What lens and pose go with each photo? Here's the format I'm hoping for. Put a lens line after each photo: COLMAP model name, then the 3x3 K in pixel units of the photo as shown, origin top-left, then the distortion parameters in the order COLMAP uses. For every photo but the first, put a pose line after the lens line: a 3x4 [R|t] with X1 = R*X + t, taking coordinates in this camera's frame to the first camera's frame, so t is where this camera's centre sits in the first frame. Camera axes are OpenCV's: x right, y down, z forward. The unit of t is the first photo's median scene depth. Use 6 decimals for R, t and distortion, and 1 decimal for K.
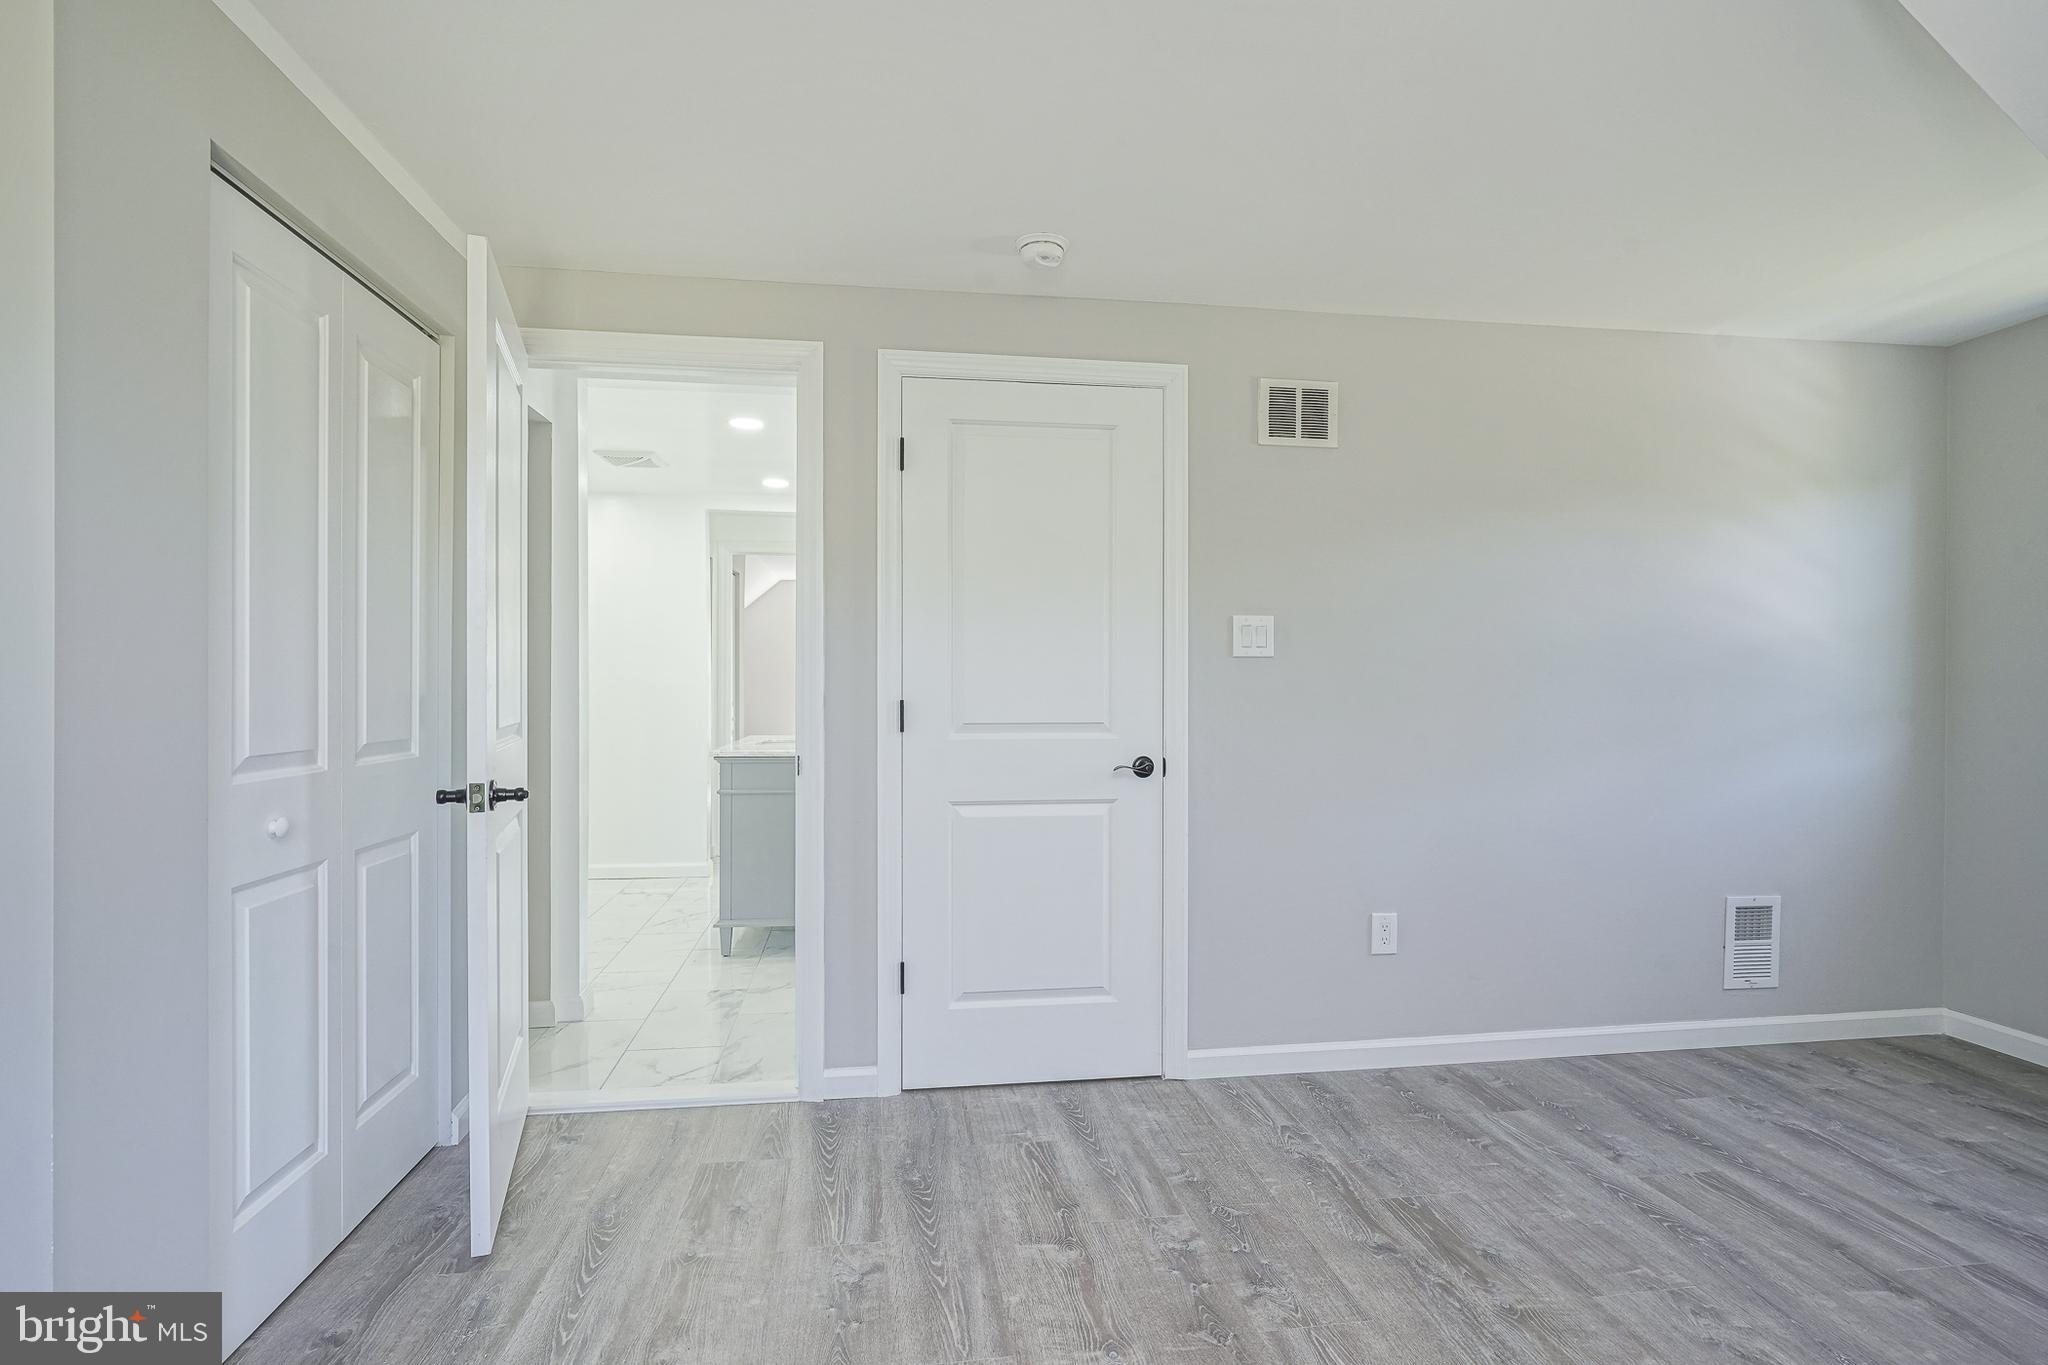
lens RADIAL K [[999.3, 0, 1017.7], [0, 999.3, 690.0], [0, 0, 1]] dist [-0.009686, 0.005174]
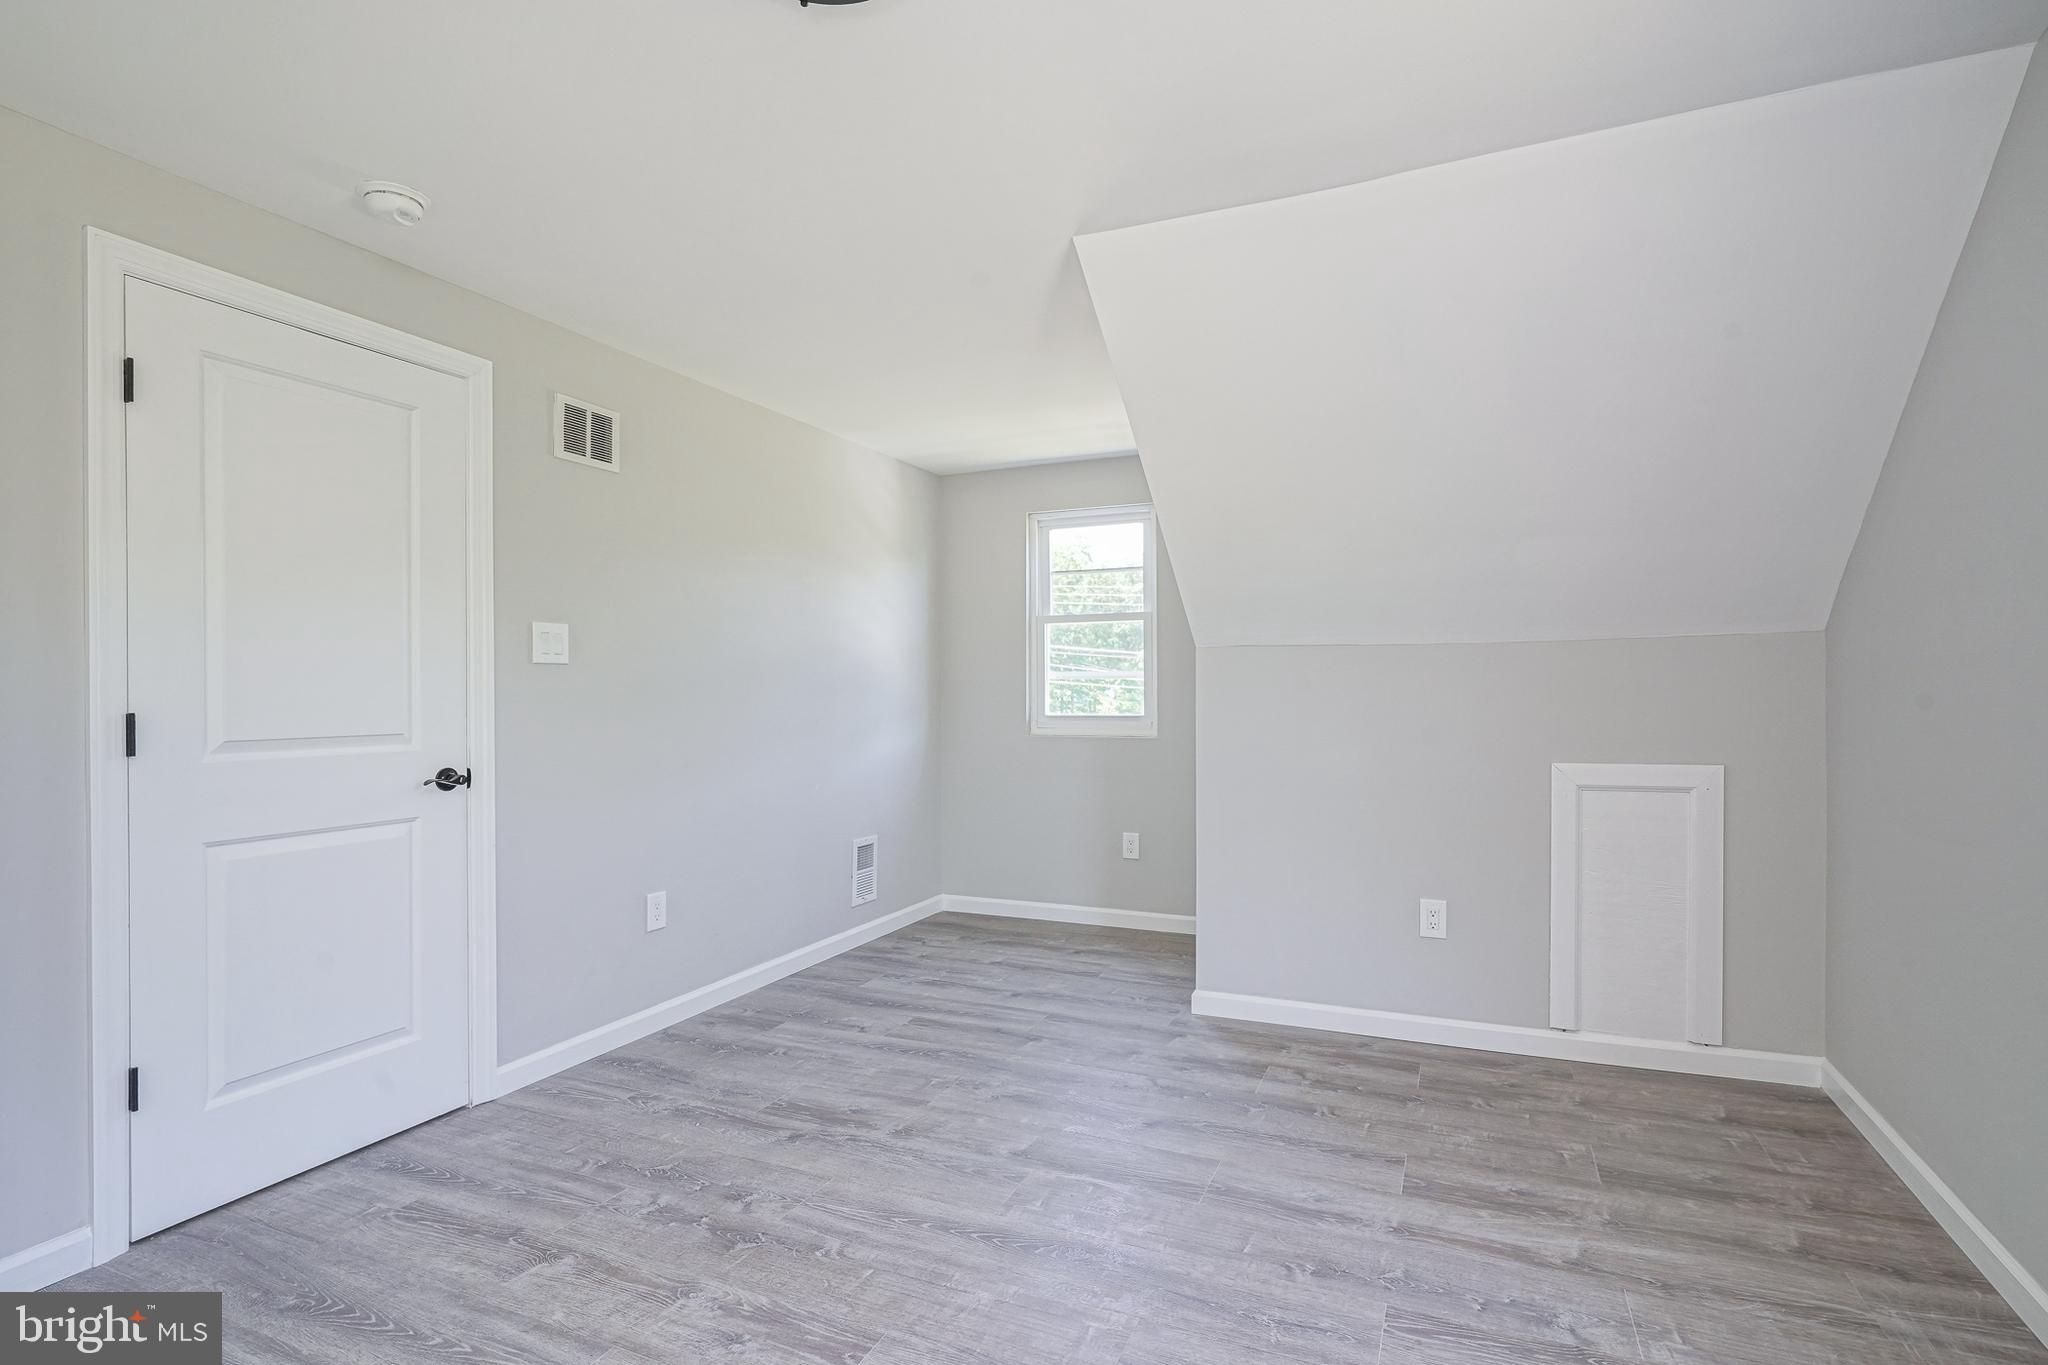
lens RADIAL K [[999.3, 0, 1006.0], [0, 999.3, 686.0], [0, 0, 1]] dist [-0.009686, 0.005174]
pose [[0.543087, 0.000849, 0.839676, -0.403084], [0.004353, 0.999983, -0.003826, -0.004623], [-0.839665, 0.005733, 0.543075, 0.060925]]
